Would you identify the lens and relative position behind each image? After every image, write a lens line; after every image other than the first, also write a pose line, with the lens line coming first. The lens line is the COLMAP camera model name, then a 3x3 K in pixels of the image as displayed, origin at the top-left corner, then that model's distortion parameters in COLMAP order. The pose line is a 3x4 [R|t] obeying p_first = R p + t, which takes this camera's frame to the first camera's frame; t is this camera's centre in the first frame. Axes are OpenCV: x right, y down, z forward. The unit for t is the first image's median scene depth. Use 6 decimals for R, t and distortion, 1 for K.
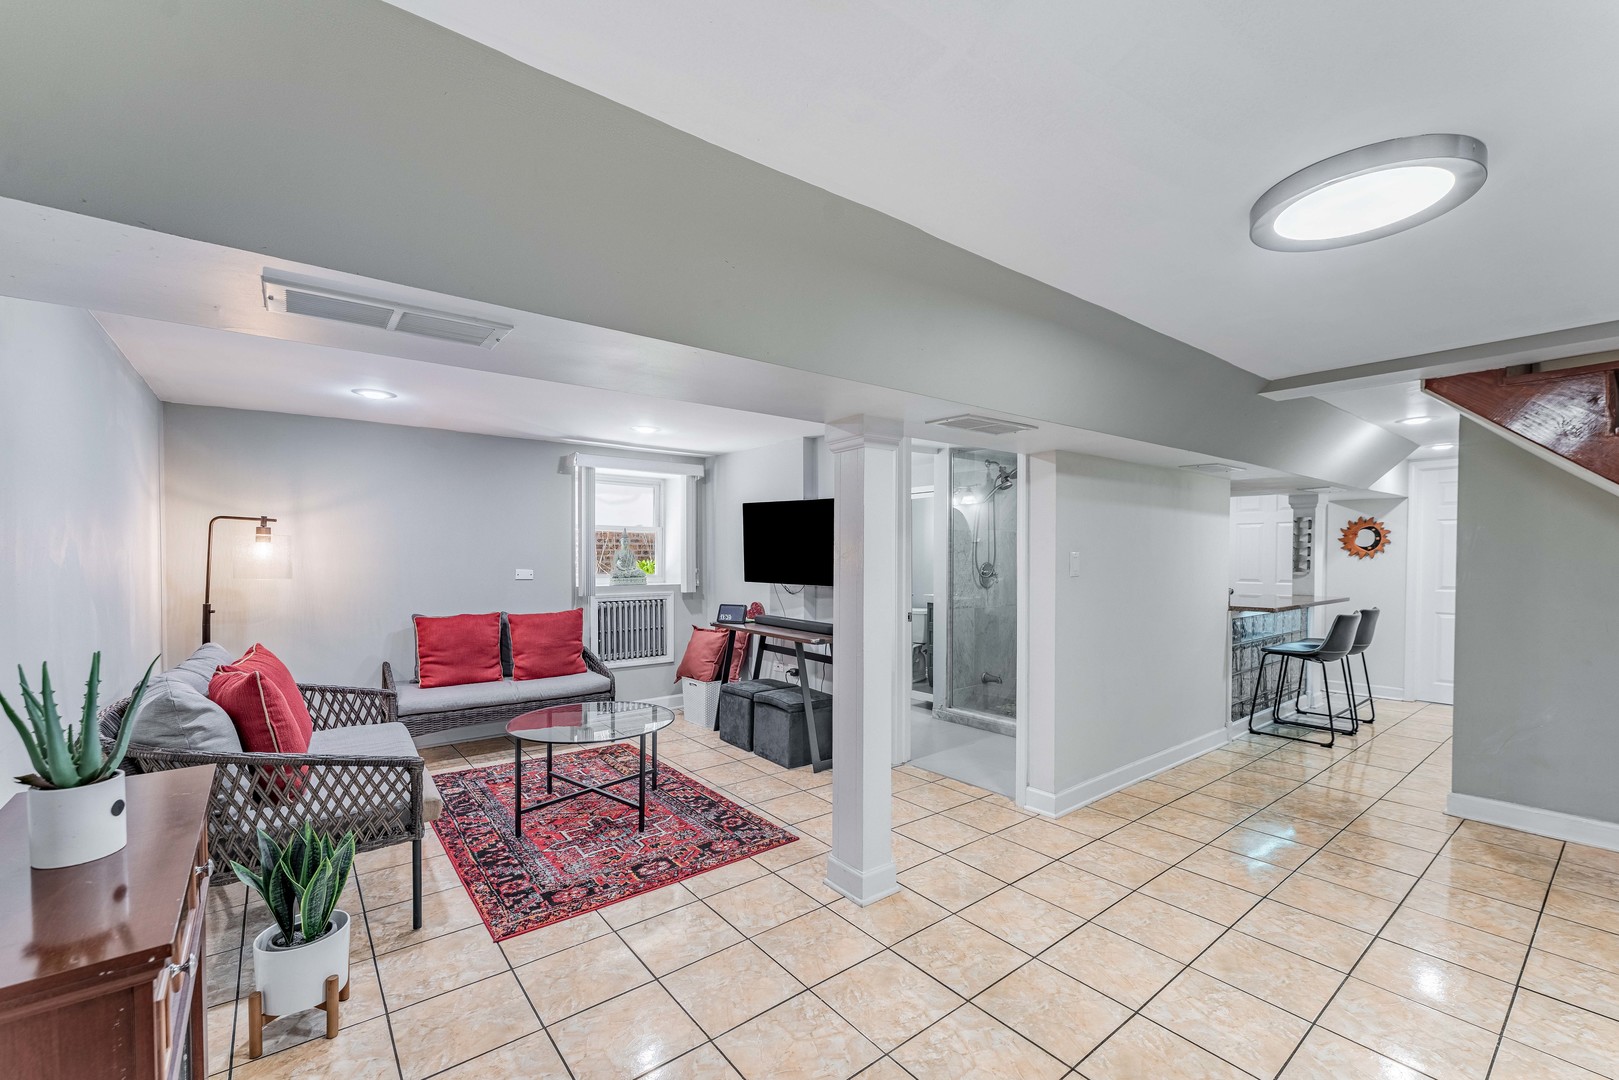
lens RADIAL K [[673.6, 0, 809.4], [0, 673.6, 549.1], [0, 0, 1]] dist [0.000039, -0.000748]
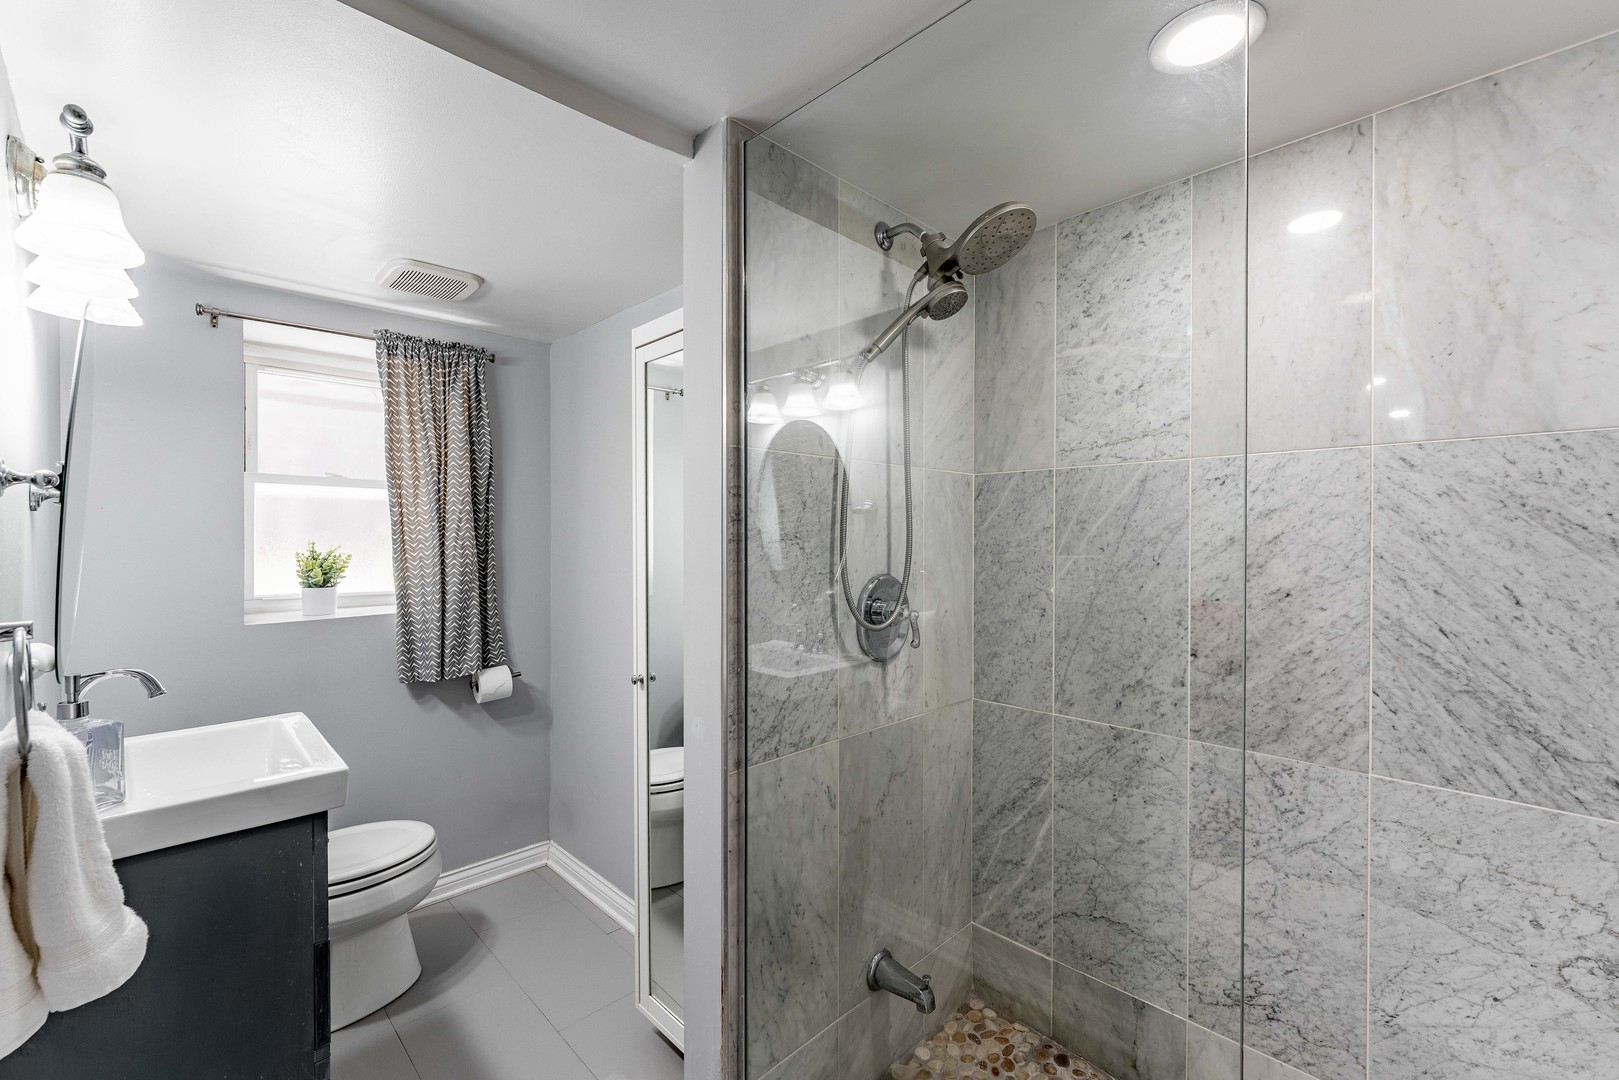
lens RADIAL K [[673.6, 0, 808.1], [0, 673.6, 537.9], [0, 0, 1]] dist [0.000039, -0.000748]
pose [[0.992502, -0.005558, 0.122099, 0.196594], [0.005515, 0.999985, 0.000685, 0.003011], [-0.122101, -0.000007, 0.992518, 0.715970]]
